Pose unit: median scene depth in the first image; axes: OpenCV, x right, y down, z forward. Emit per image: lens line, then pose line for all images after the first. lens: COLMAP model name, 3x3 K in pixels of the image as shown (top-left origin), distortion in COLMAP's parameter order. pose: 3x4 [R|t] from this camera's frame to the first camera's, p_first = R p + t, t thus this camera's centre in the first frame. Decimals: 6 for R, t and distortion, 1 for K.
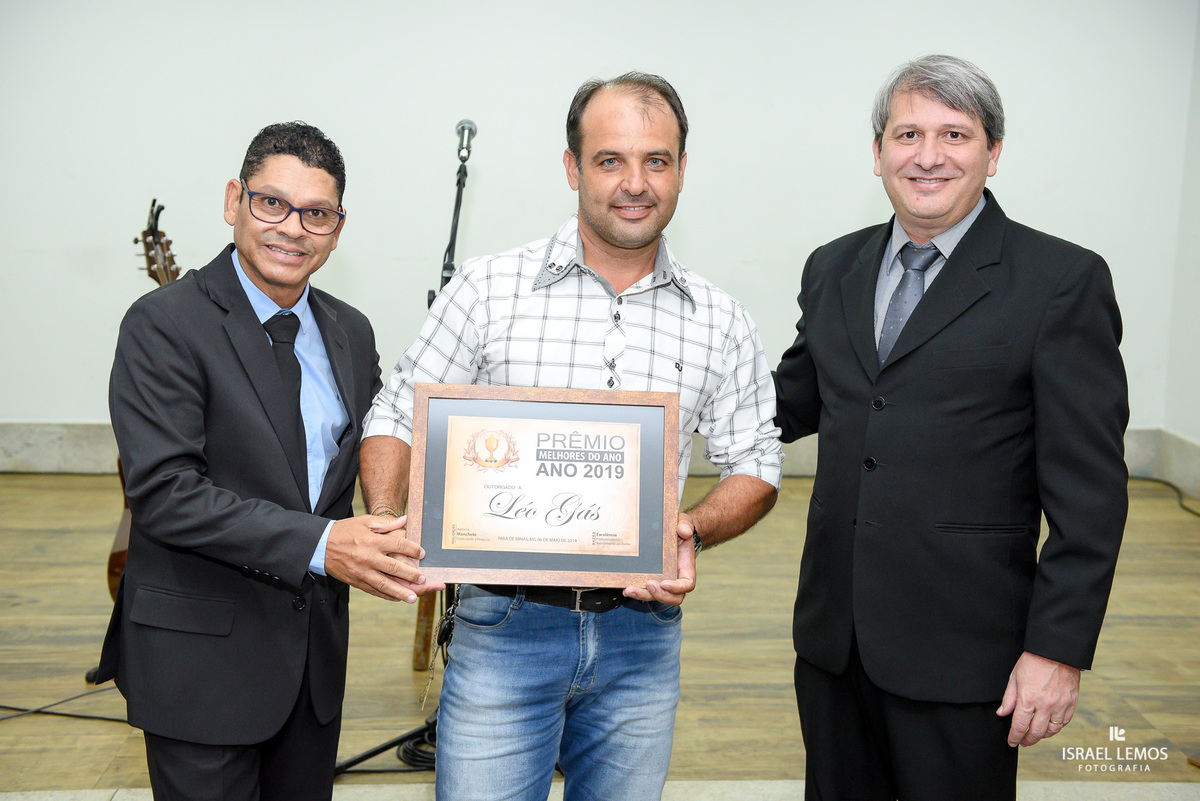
lens RADIAL K [[1467.3, 0, 598.9], [0, 1467.3, 405.1], [0, 0, 1]] dist [0.122742, -0.030022]
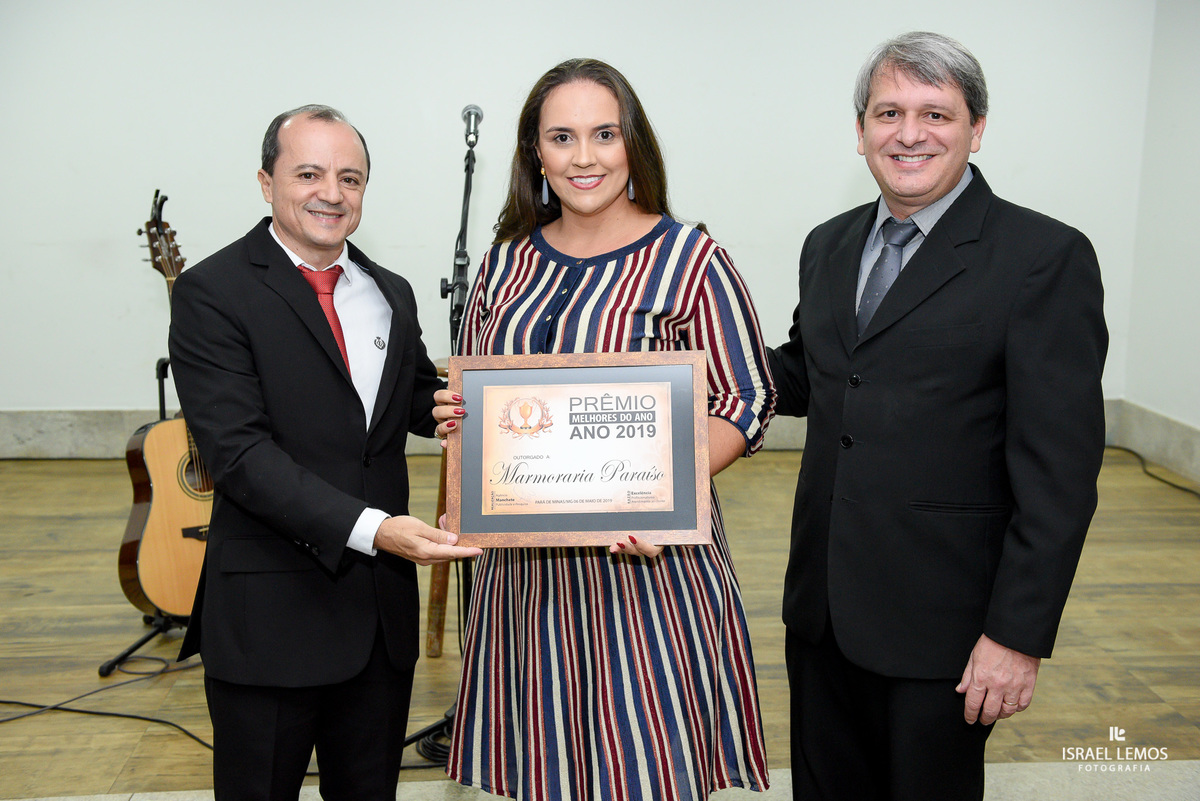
lens RADIAL K [[1322.2, 0, 600.0], [0, 1322.2, 401.7], [0, 0, 1]] dist [0.075374, 0.011060]
pose [[0.999544, -0.015649, 0.025841, -0.028291], [0.015152, 0.999698, 0.019335, -0.009601], [-0.026136, -0.018935, 0.999479, 0.095777]]
